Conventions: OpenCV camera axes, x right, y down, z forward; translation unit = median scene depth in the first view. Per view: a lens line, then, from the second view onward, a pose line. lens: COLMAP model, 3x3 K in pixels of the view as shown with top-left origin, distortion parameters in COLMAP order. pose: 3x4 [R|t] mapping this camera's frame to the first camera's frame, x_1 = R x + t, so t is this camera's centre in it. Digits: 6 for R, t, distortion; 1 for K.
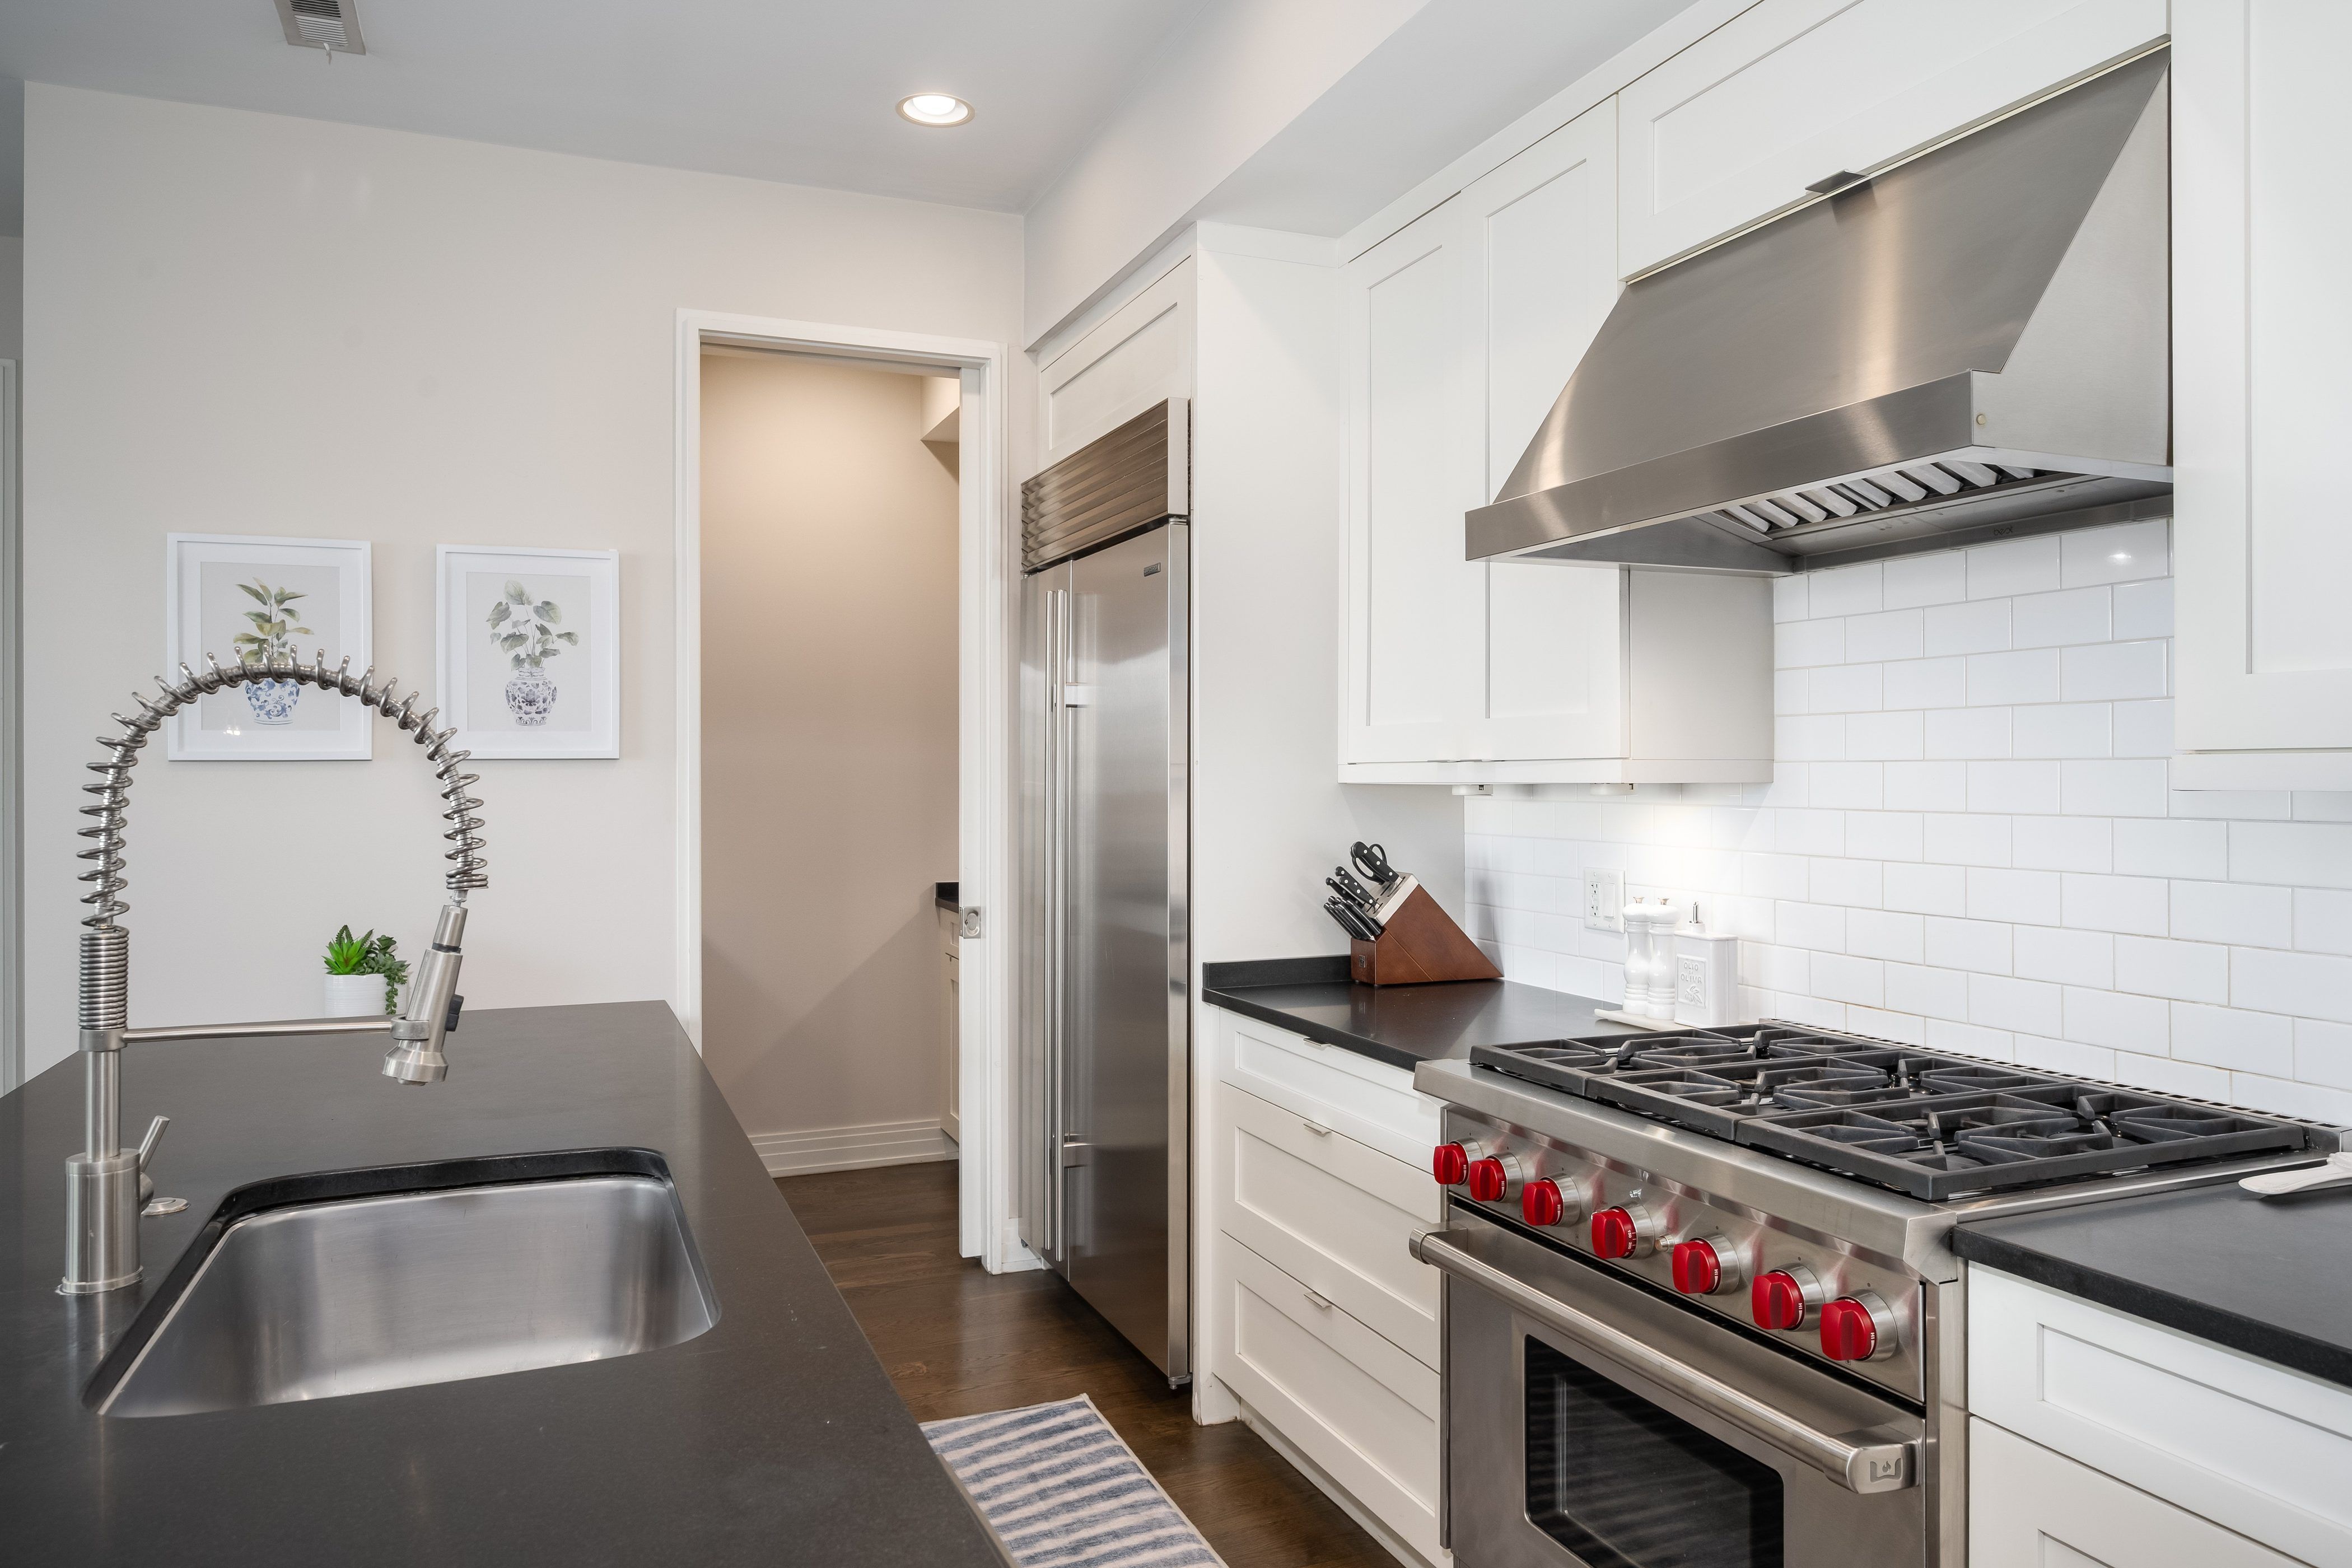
lens RADIAL K [[1564.5, 0, 1171.5], [0, 1564.5, 758.8], [0, 0, 1]] dist [-0.001526, -0.002131]
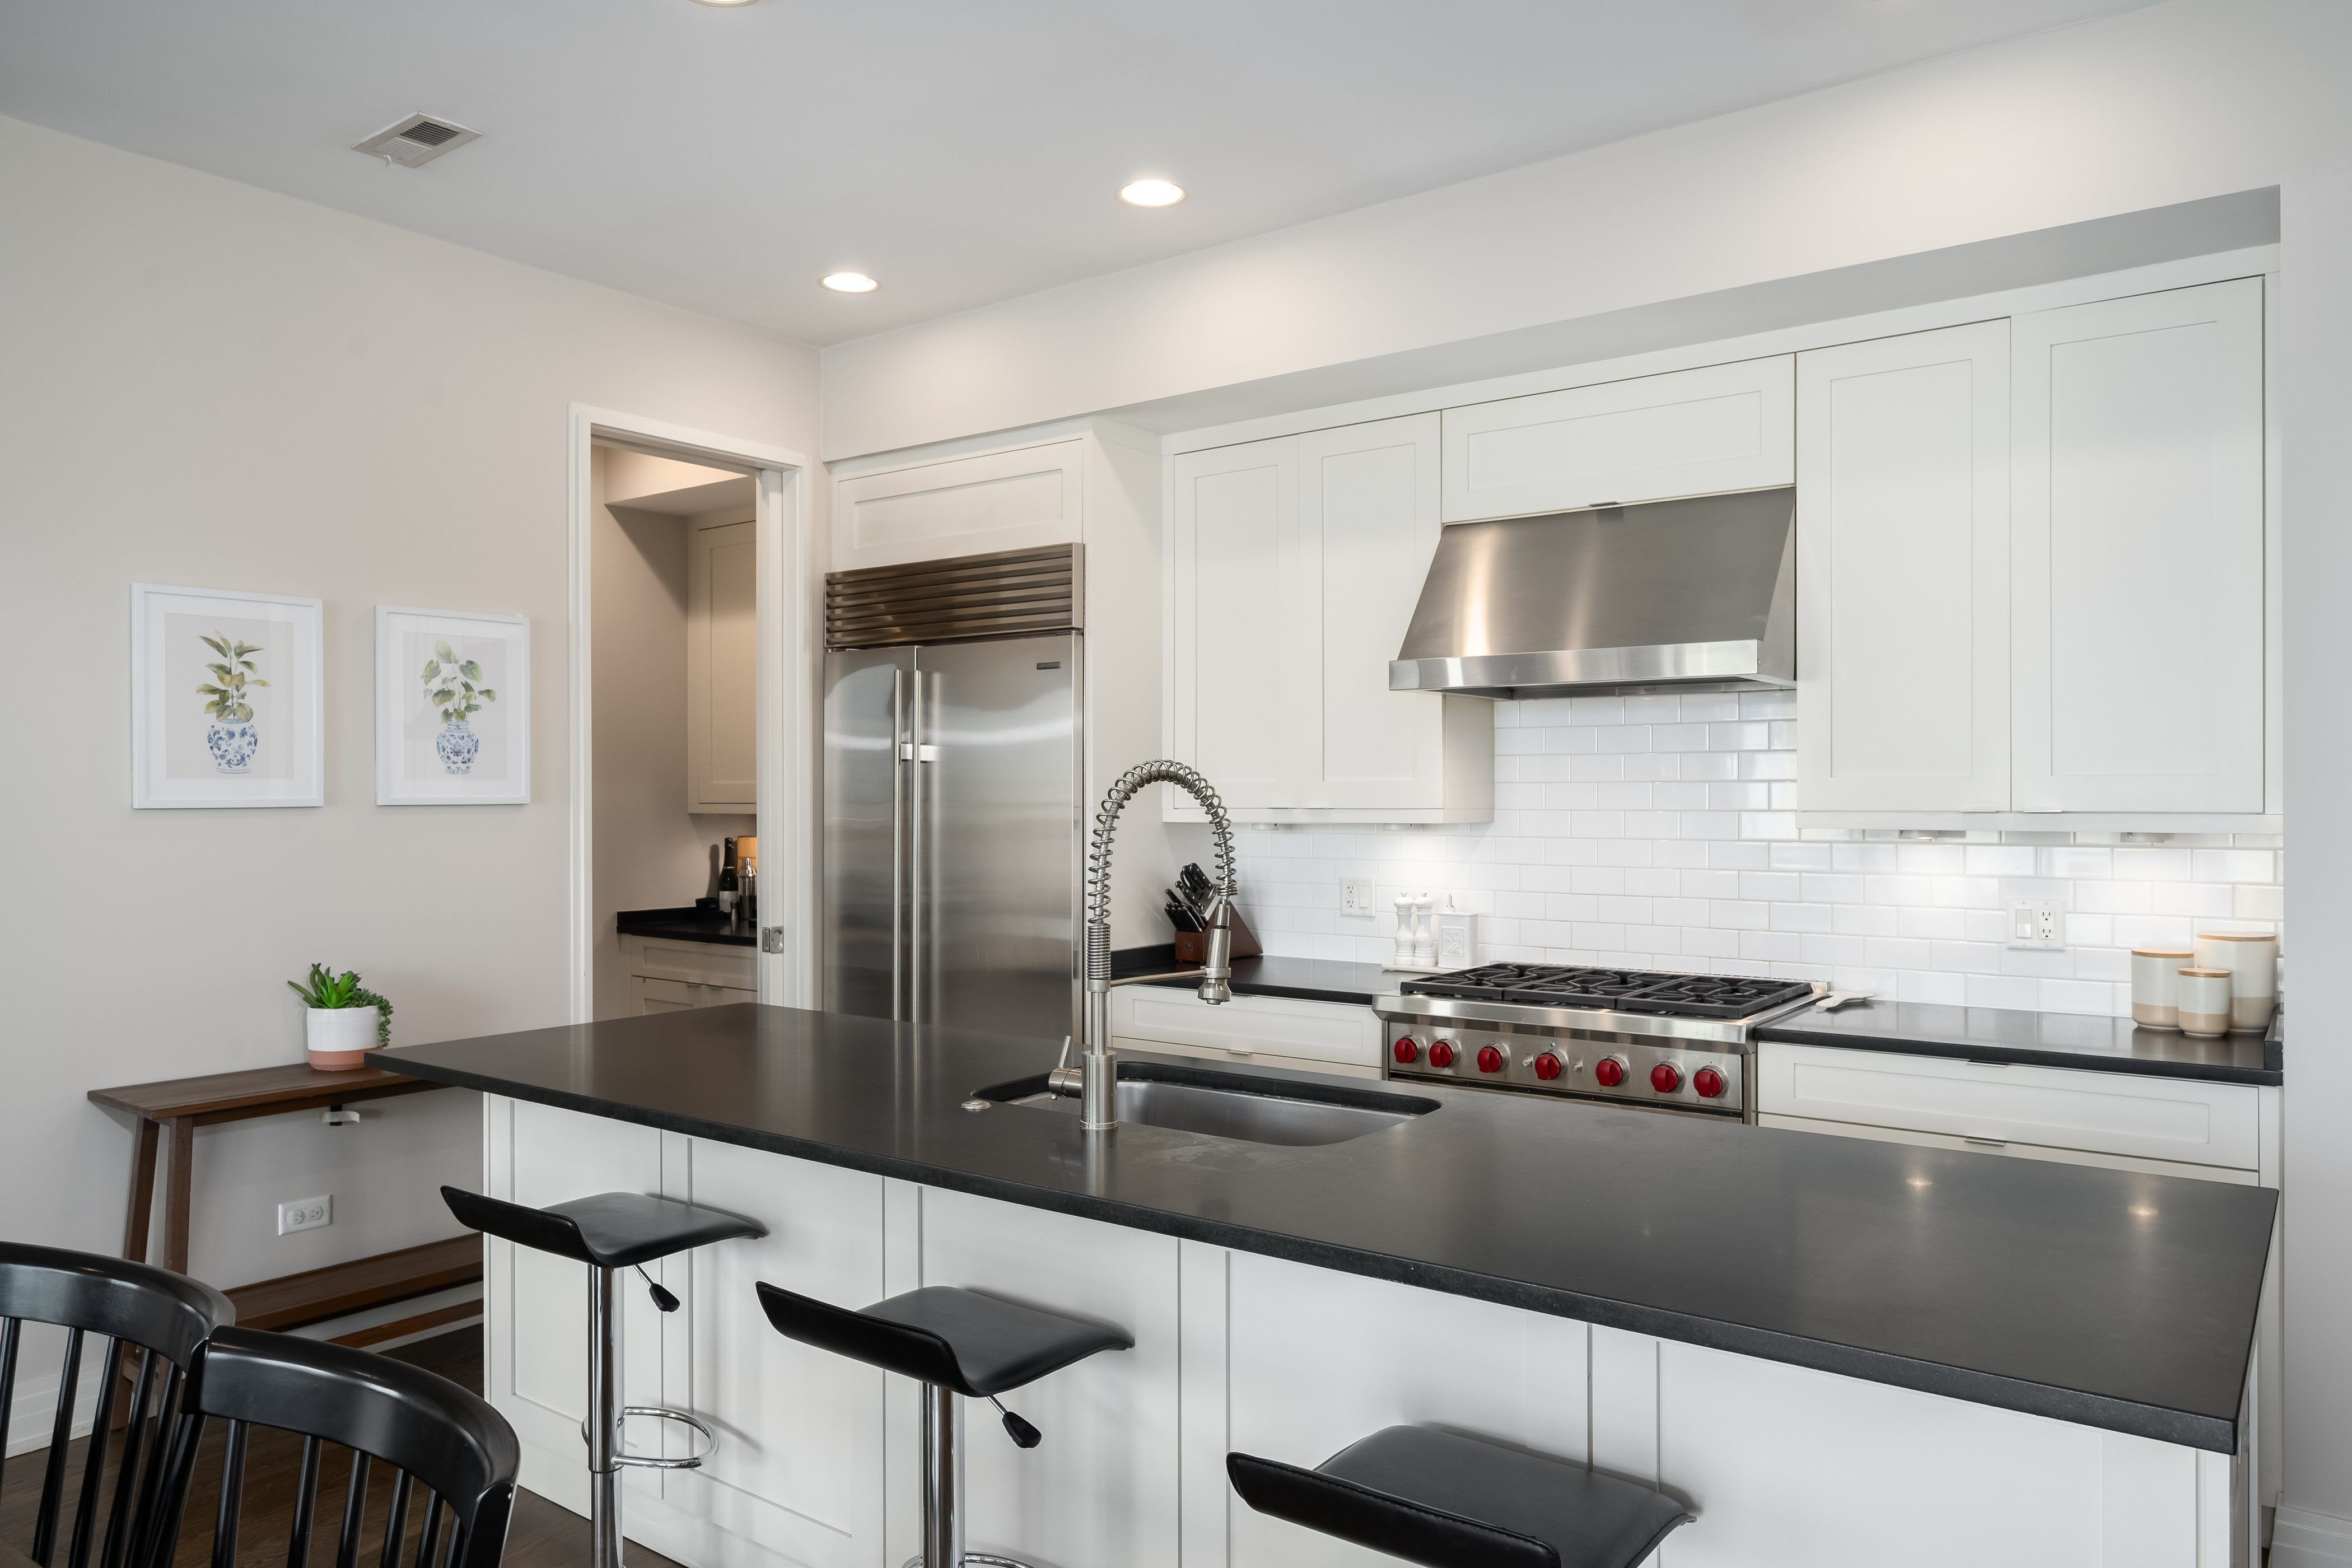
lens RADIAL K [[1552.1, 0, 1173.8], [0, 1552.1, 793.2], [0, 0, 1]] dist [0.010258, -0.017284]
pose [[0.861388, 0.001067, 0.507946, -0.559950], [-0.004509, 0.999974, 0.005546, -0.017198], [-0.507927, -0.007067, 0.861371, -0.199753]]
